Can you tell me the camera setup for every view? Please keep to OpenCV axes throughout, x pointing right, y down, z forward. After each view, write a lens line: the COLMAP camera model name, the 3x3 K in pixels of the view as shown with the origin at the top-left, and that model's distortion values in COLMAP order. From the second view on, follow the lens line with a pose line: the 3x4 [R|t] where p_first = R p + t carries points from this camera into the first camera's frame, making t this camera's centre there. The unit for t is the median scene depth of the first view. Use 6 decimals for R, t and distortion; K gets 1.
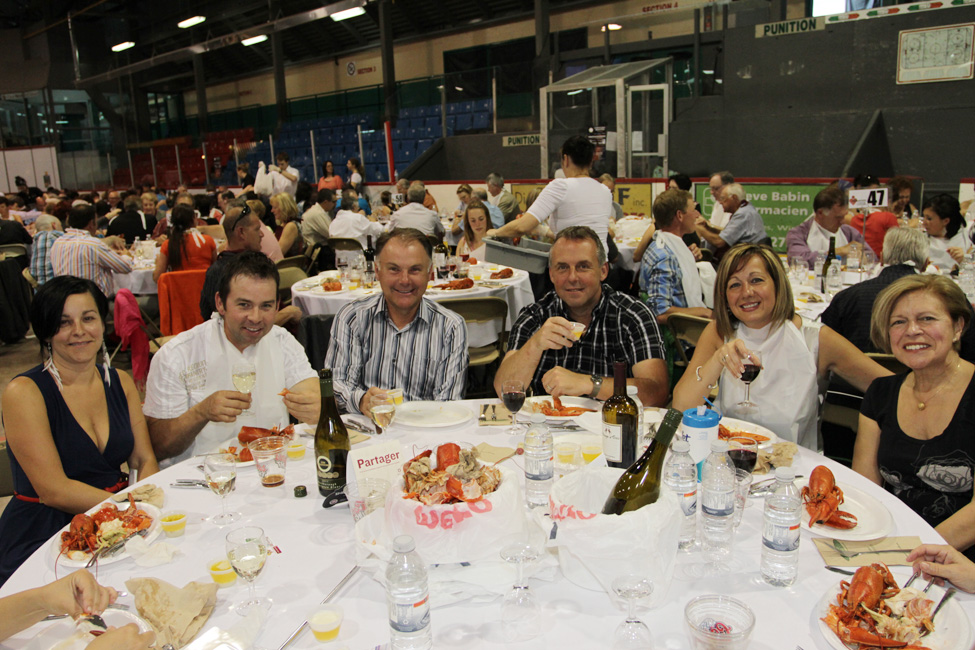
lens RADIAL K [[771.7, 0, 487.5], [0, 771.7, 325.0], [0, 0, 1]] dist [-0.083466, 0.051748]
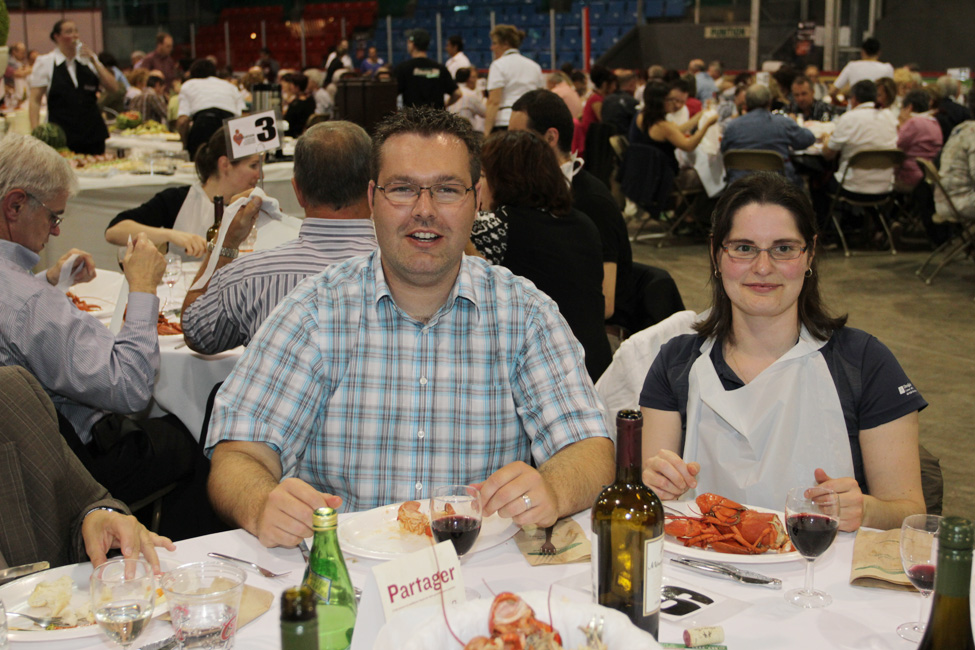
lens RADIAL K [[1385.9, 0, 487.5], [0, 1385.9, 325.0], [0, 0, 1]] dist [0.026856, 0.043419]
pose [[0.997006, 0.049537, -0.059369, -0.154016], [-0.050633, 0.998571, -0.017112, 0.203898], [0.058436, 0.020067, 0.998089, -0.888921]]
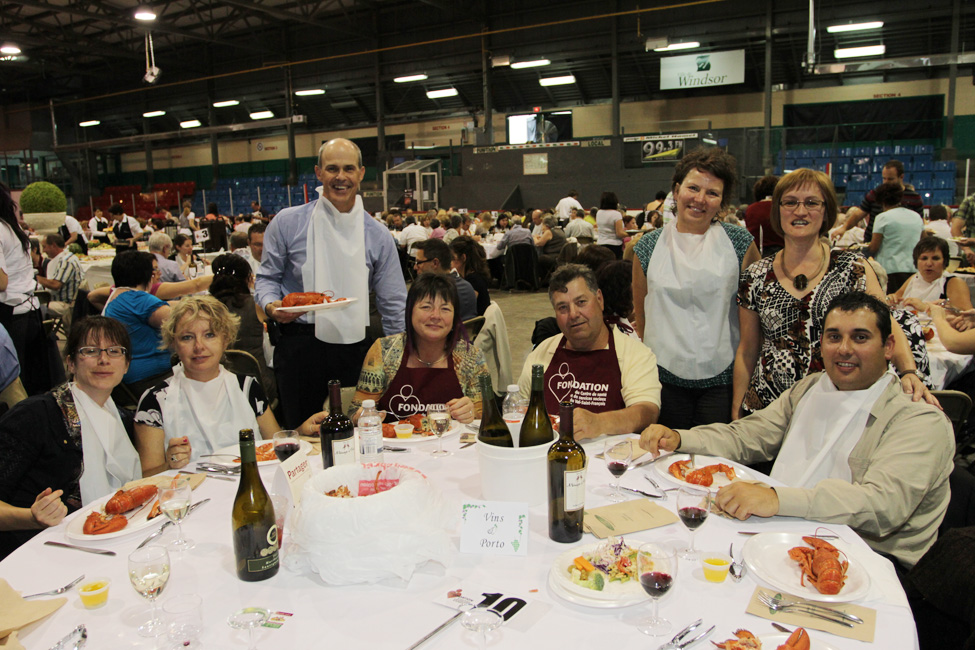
lens RADIAL K [[771.7, 0, 487.5], [0, 771.7, 325.0], [0, 0, 1]] dist [-0.083466, 0.051748]
pose [[0.975377, -0.020471, 0.219590, -0.133146], [0.033395, 0.997911, -0.055305, 0.267991], [-0.217999, 0.061277, 0.974023, -1.204372]]
